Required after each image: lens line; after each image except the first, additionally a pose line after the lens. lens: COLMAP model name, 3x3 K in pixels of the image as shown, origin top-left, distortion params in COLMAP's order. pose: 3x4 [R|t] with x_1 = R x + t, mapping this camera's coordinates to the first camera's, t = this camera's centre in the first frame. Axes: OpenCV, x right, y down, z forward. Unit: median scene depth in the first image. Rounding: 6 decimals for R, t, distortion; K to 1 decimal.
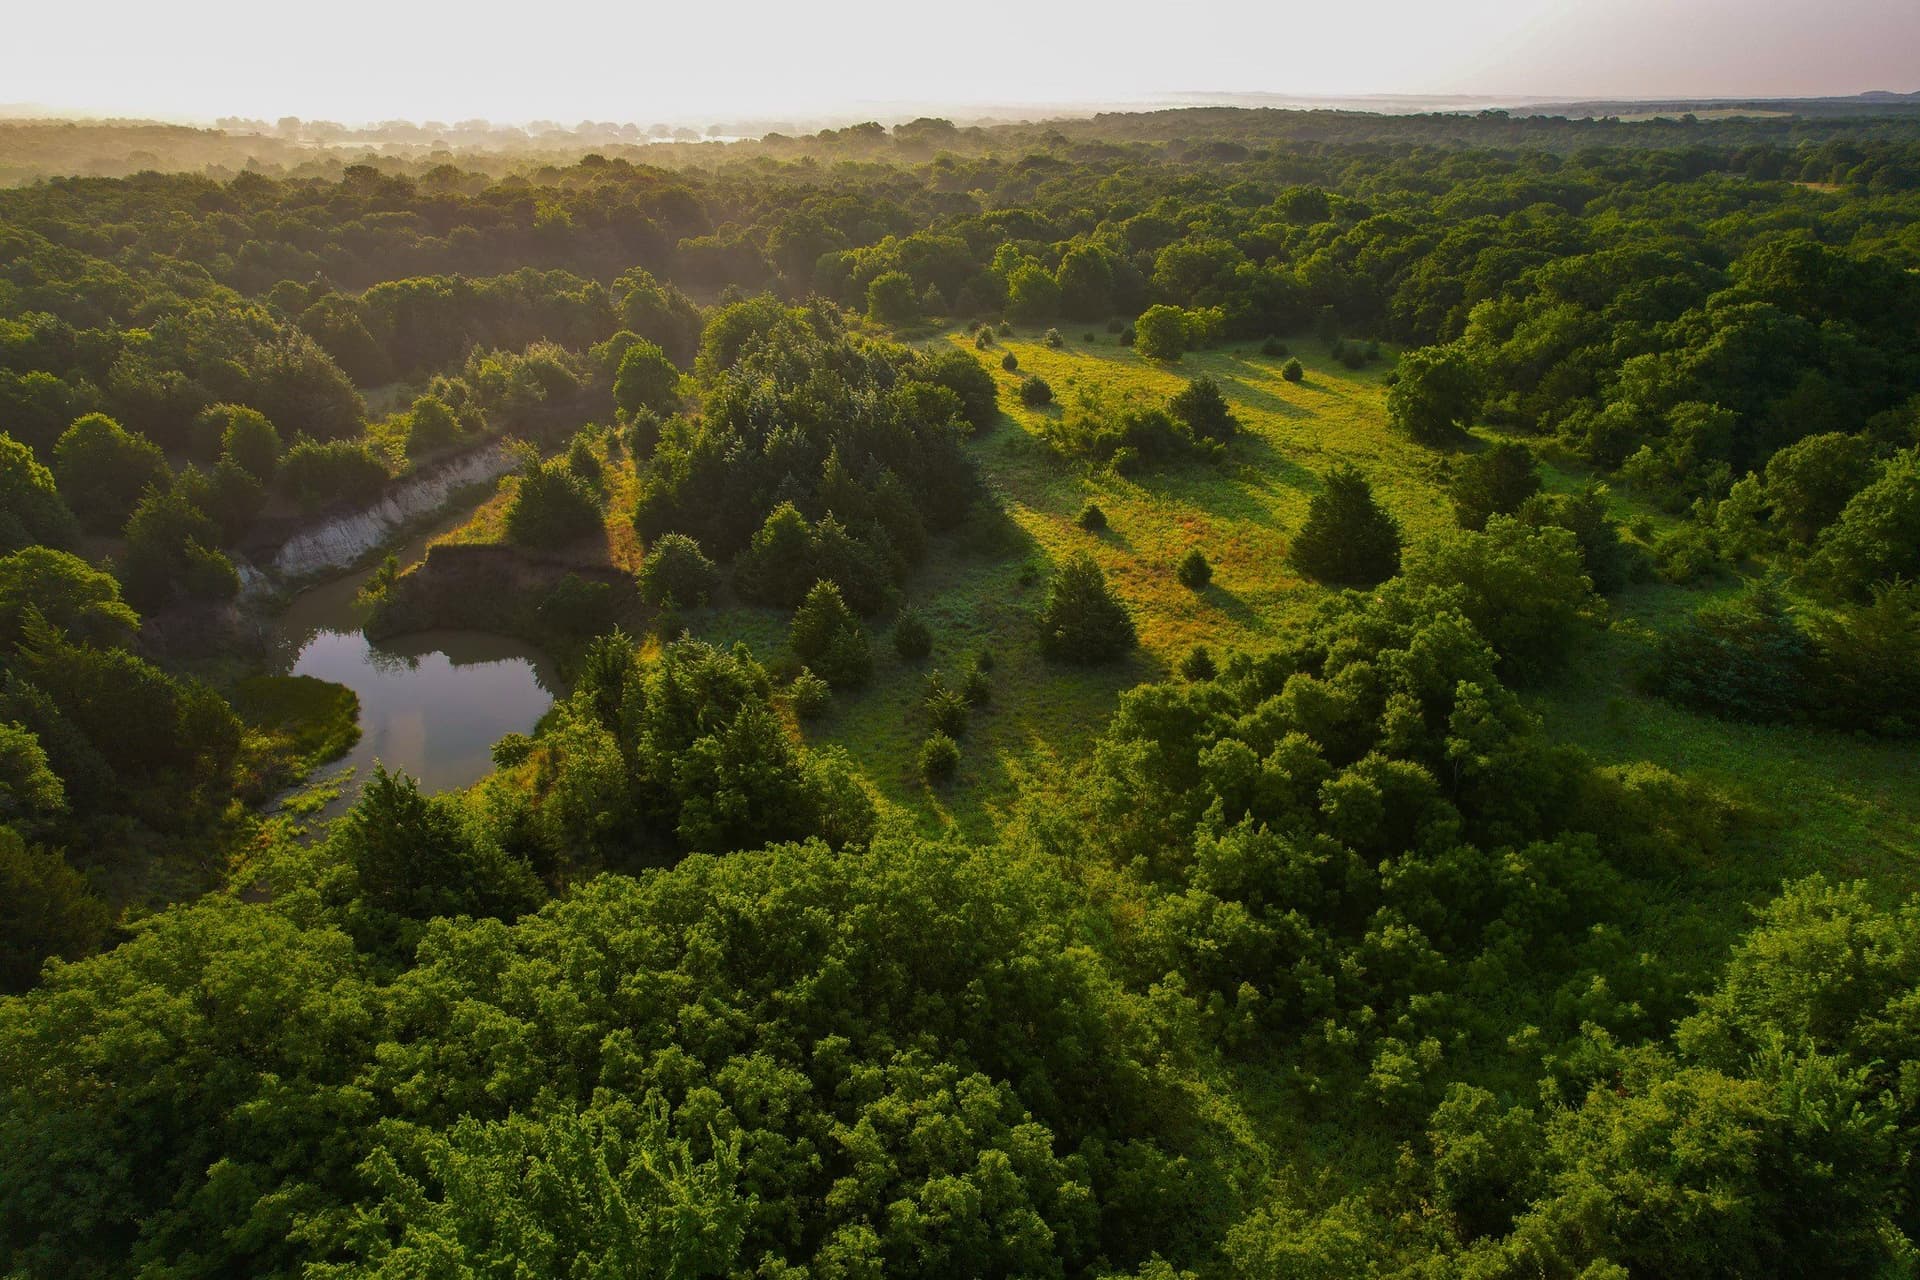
lens RADIAL K [[1227.8, 0, 964.2], [0, 1227.8, 648.6], [0, 0, 1]] dist [-0.083581, 0.080420]
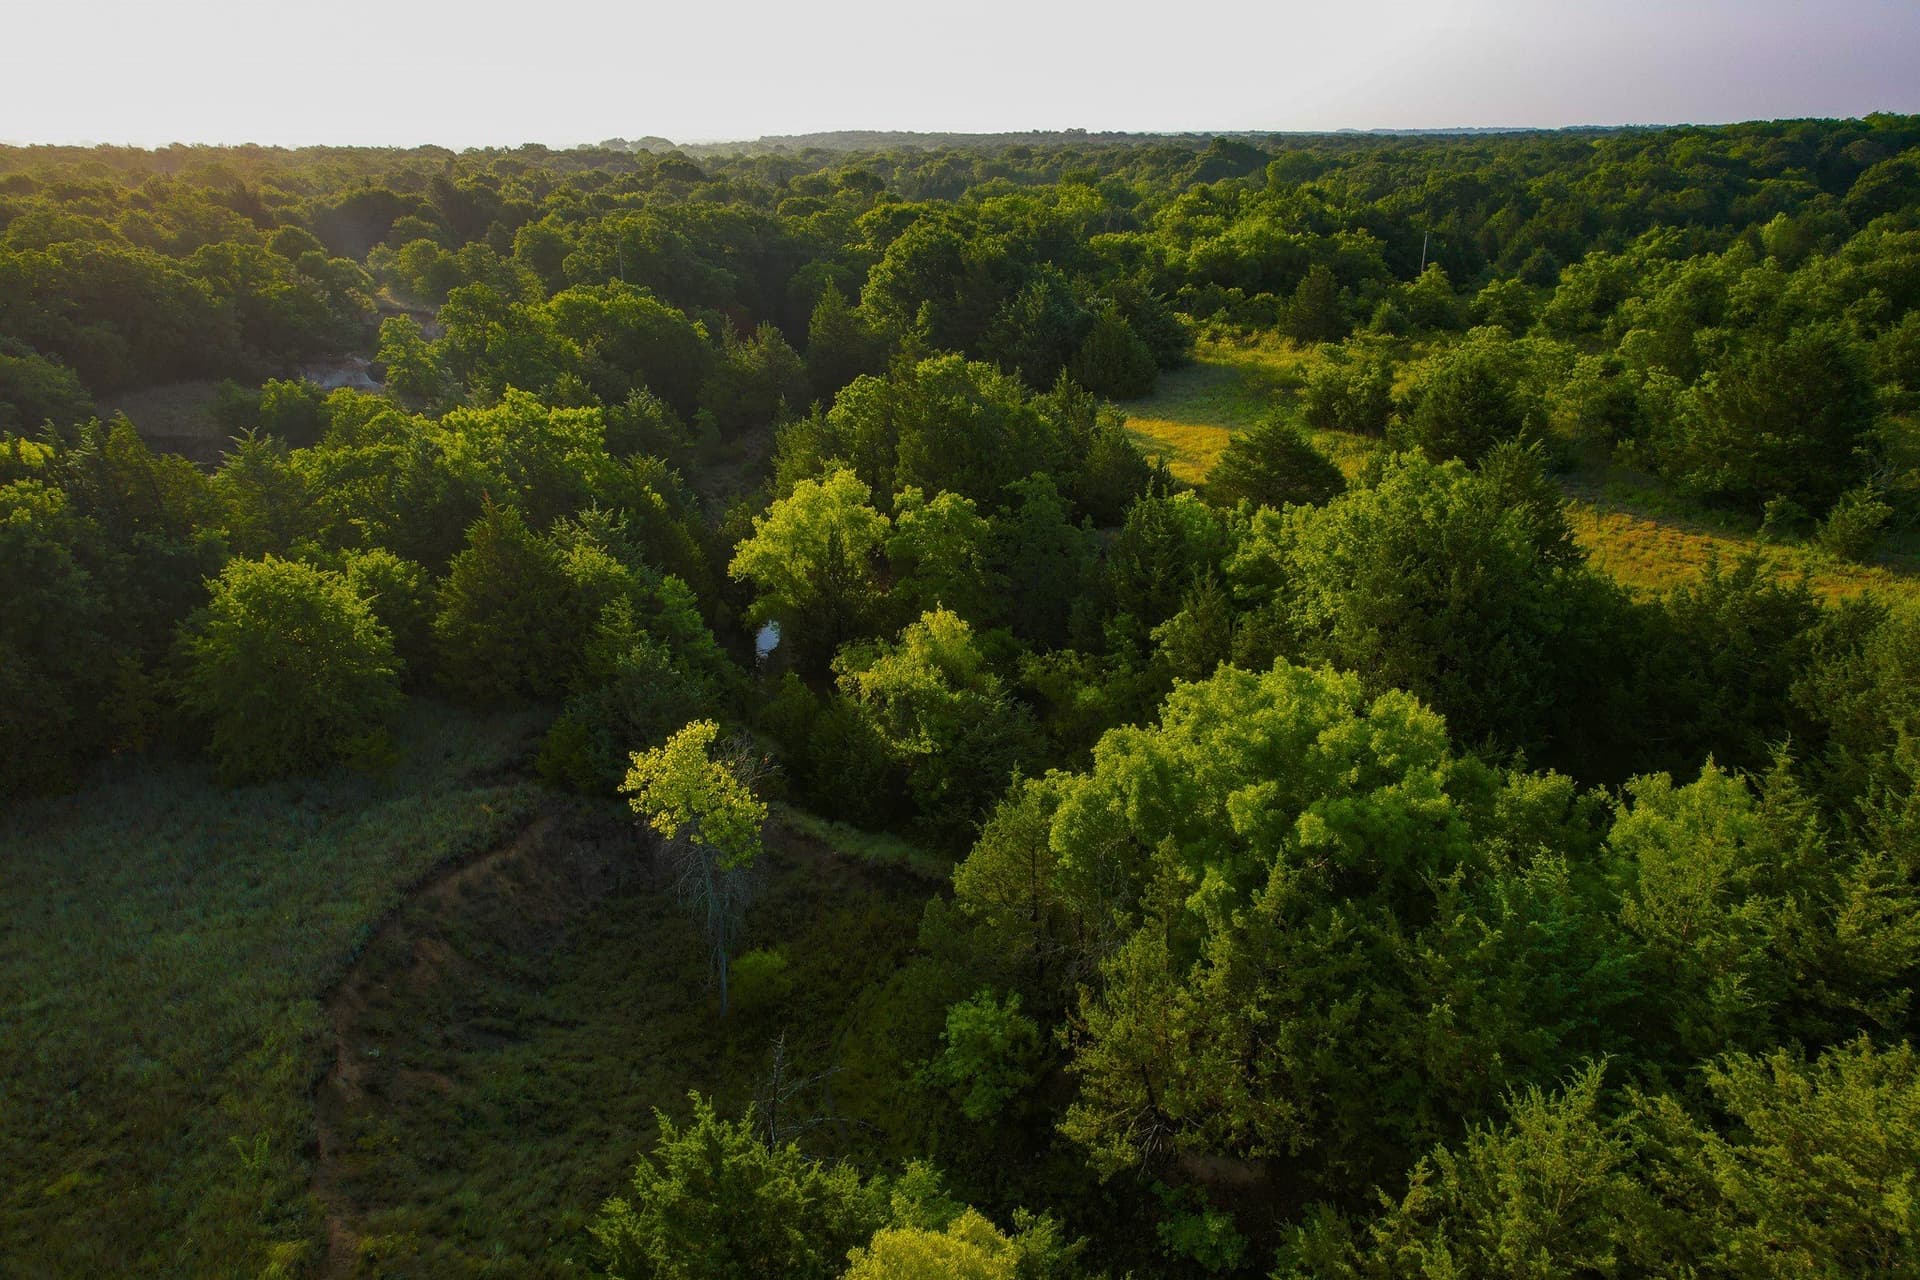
lens RADIAL K [[1227.8, 0, 964.2], [0, 1227.8, 648.6], [0, 0, 1]] dist [-0.083581, 0.080420]
pose [[0.952148, -0.116752, 0.282458, -0.888347], [0.124083, 0.992238, -0.008140, 0.845806], [-0.279315, 0.042799, 0.959245, -1.613608]]
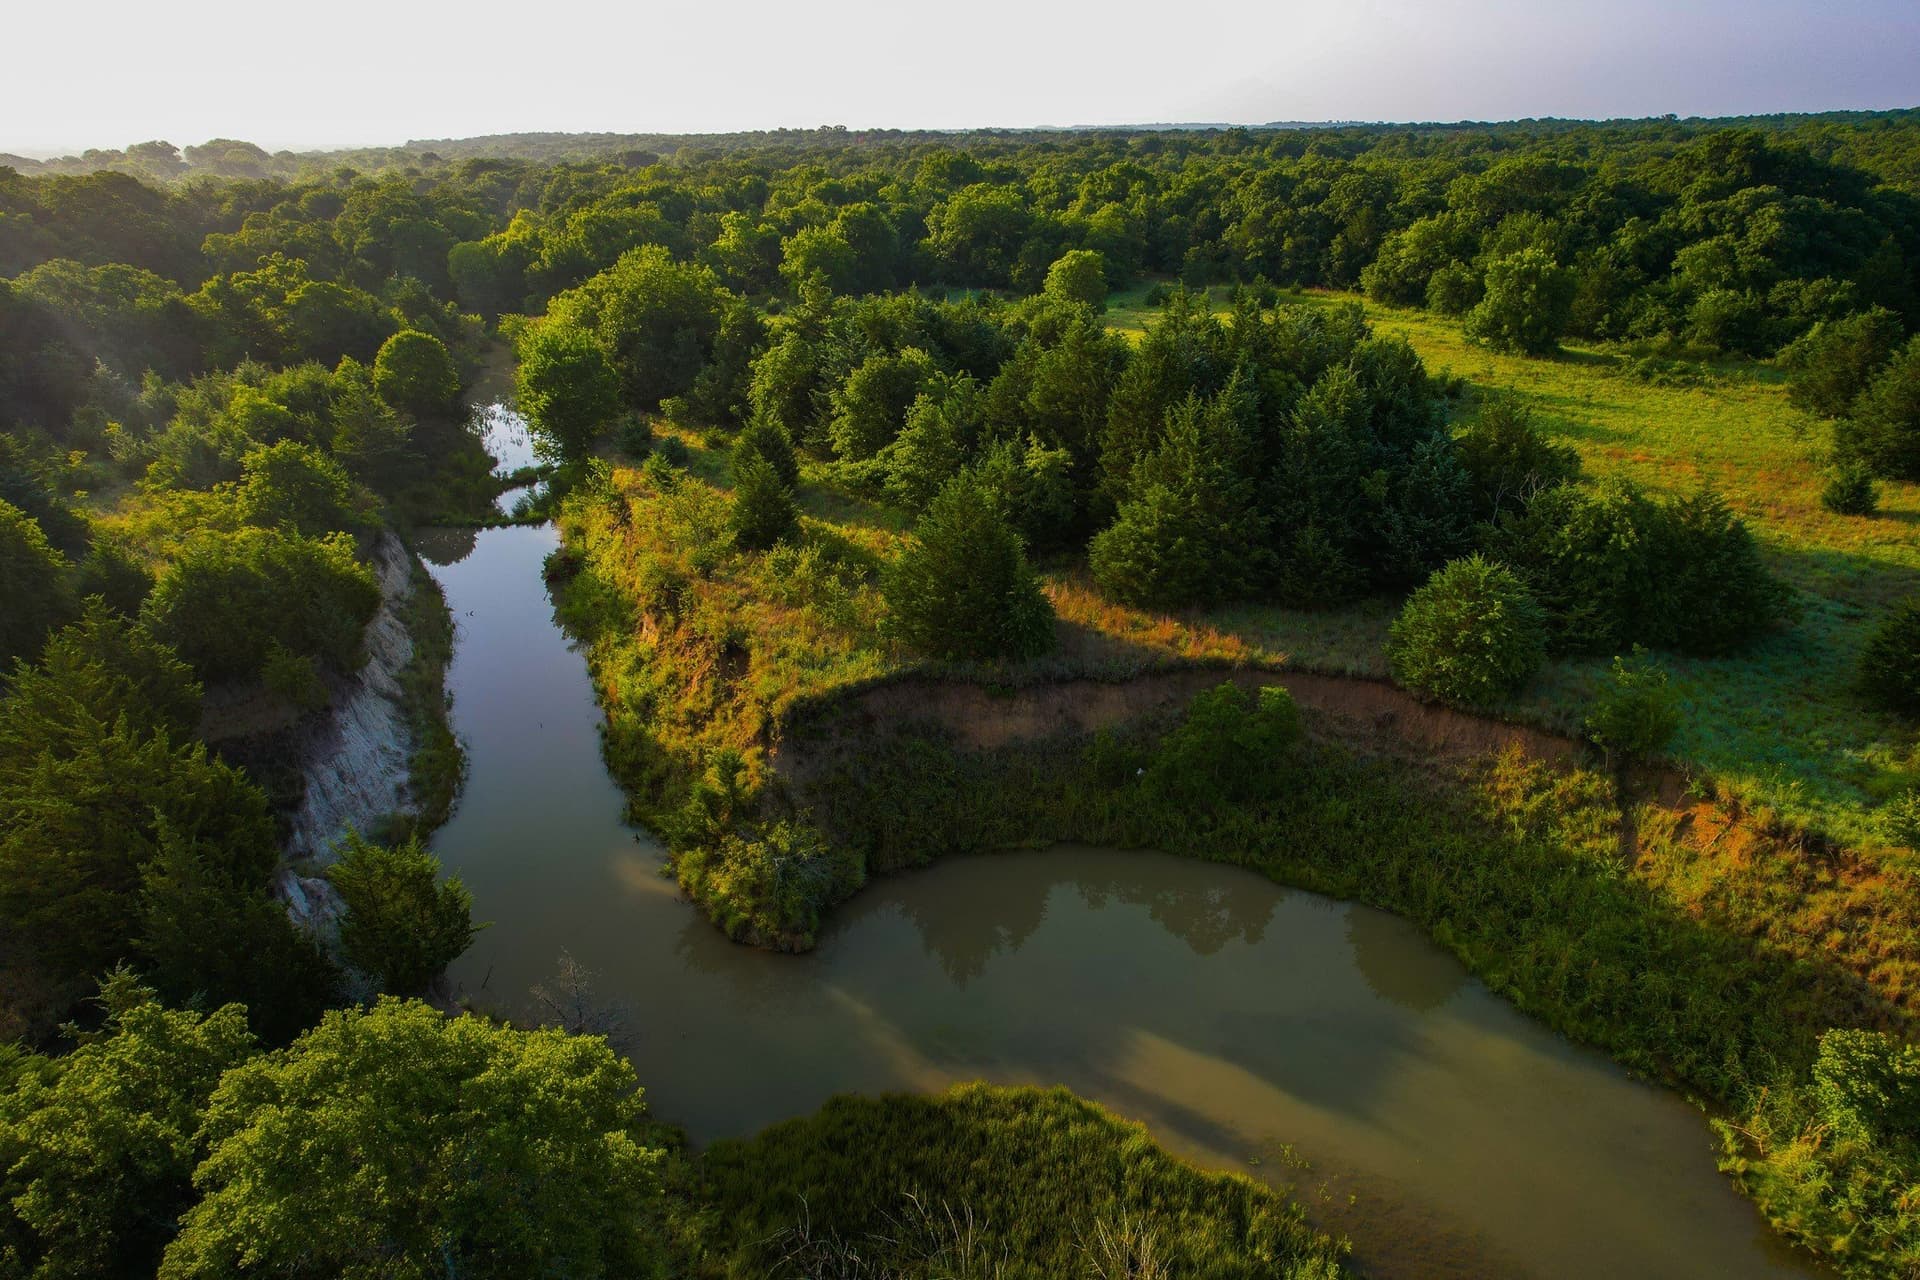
lens RADIAL K [[1227.8, 0, 964.2], [0, 1227.8, 648.6], [0, 0, 1]] dist [-0.083581, 0.080420]
pose [[0.851419, -0.204378, 0.483027, -0.451695], [0.217372, 0.975638, 0.029655, -0.078784], [-0.477320, 0.079748, 0.875103, 0.434630]]
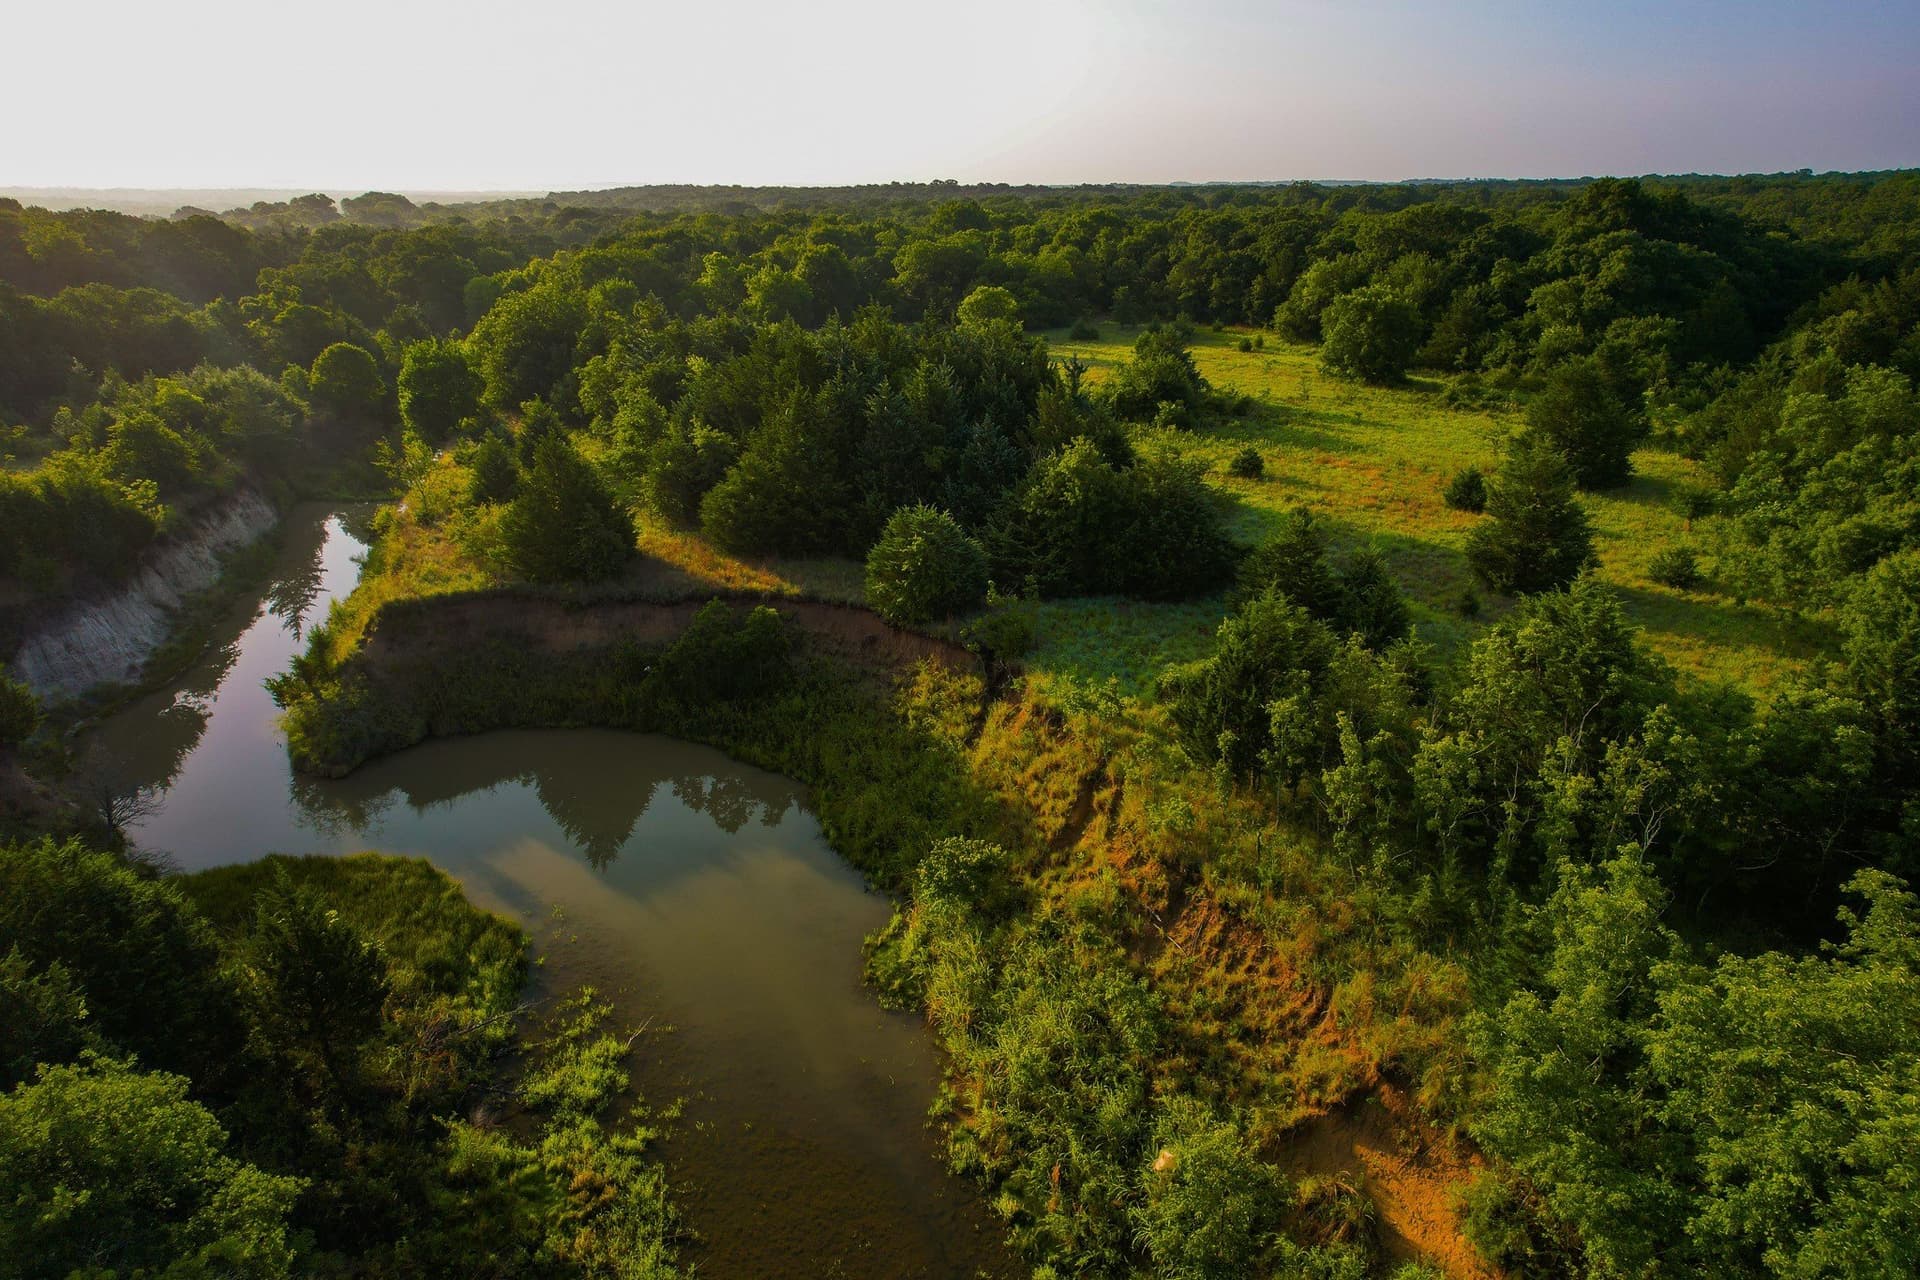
lens RADIAL K [[1227.8, 0, 964.2], [0, 1227.8, 648.6], [0, 0, 1]] dist [-0.083581, 0.080420]
pose [[0.902857, -0.150266, 0.402827, -0.321172], [0.176710, 0.983834, -0.029062, 0.001540], [-0.391948, 0.097422, 0.914815, 0.276591]]
